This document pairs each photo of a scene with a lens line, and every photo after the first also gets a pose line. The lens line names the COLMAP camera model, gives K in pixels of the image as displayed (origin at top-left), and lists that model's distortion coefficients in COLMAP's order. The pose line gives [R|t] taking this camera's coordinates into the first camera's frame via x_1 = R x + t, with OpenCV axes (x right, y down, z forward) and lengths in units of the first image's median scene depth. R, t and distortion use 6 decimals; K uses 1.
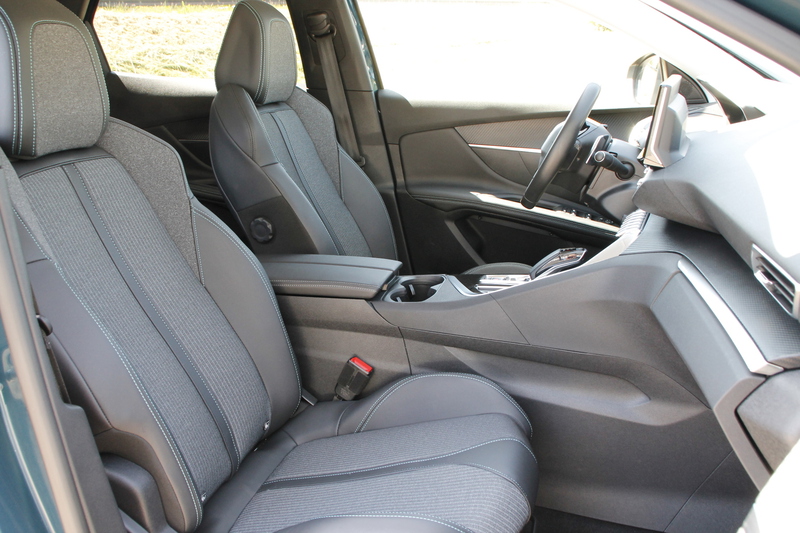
lens RADIAL K [[784.9, 0, 400.0], [0, 784.9, 266.5], [0, 0, 1]] dist [-0.119933, 0.008613]
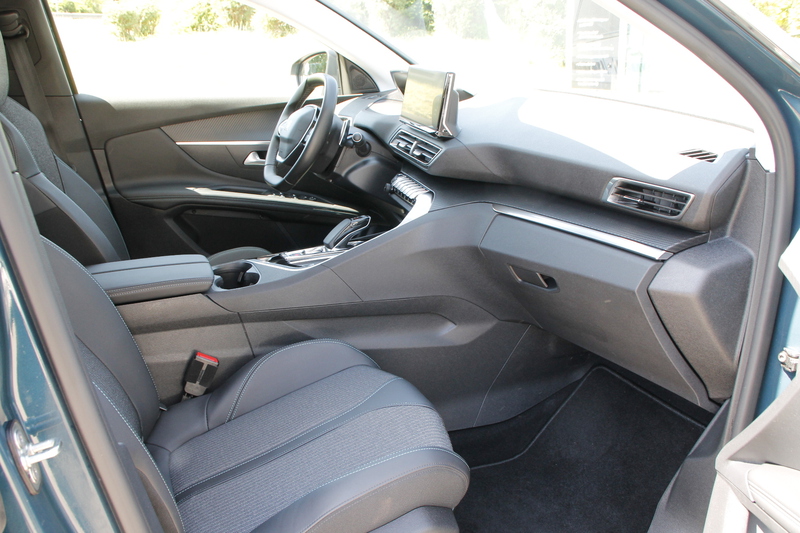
lens RADIAL K [[722.7, 0, 400.0], [0, 722.7, 266.5], [0, 0, 1]] dist [-0.142202, 0.103227]
pose [[0.785614, -0.169024, 0.595182, -0.277880], [0.163814, 0.984455, 0.063346, -0.005860], [-0.596637, 0.047734, 0.801090, 0.078207]]
